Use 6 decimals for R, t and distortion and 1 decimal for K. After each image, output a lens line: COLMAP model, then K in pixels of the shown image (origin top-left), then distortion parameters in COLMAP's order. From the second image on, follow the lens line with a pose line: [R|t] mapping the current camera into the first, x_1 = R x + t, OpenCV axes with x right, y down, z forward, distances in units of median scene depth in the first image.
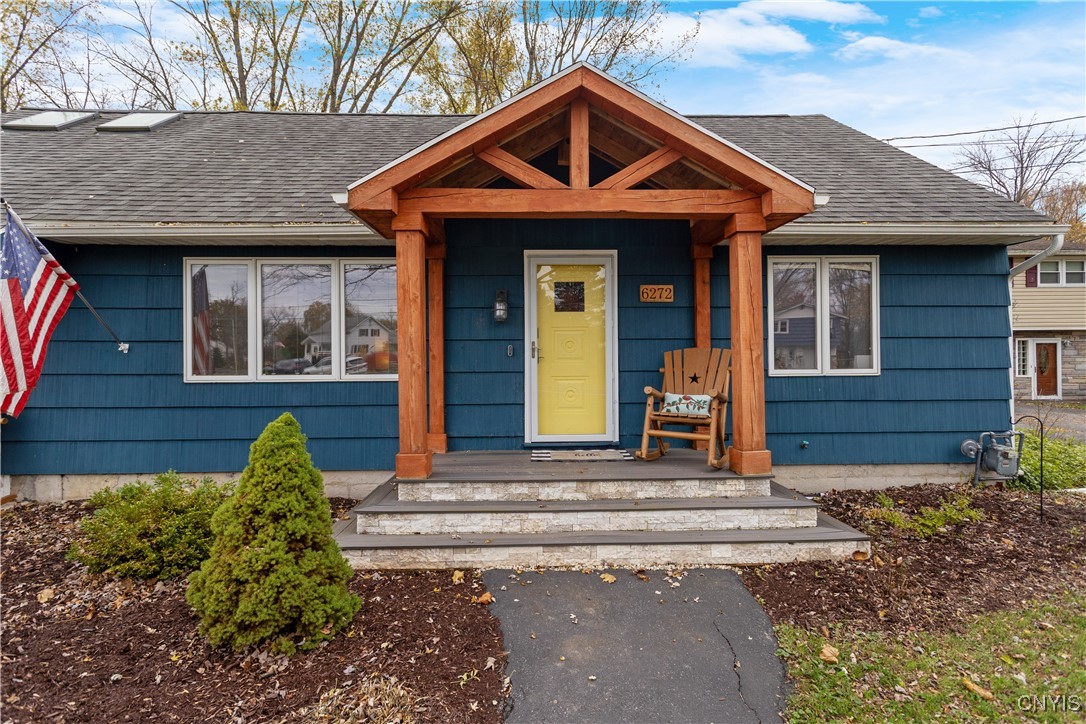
lens RADIAL K [[530.1, 0, 542.7], [0, 530.1, 353.0], [0, 0, 1]] dist [-0.034435, 0.021053]
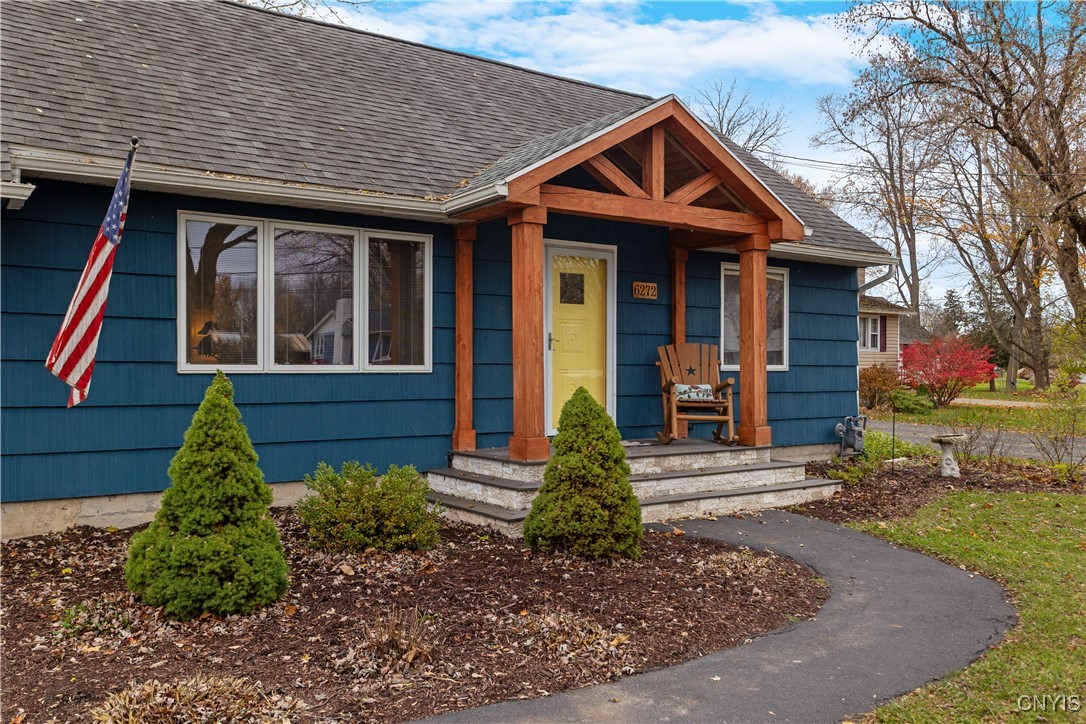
lens RADIAL K [[892.8, 0, 545.9], [0, 892.8, 368.2], [0, 0, 1]] dist [-0.057952, 0.001786]
pose [[0.835386, 0.007640, 0.549610, -0.971164], [-0.014598, 0.999859, 0.008291, 0.030965], [-0.549469, -0.014950, 0.835380, -0.390094]]
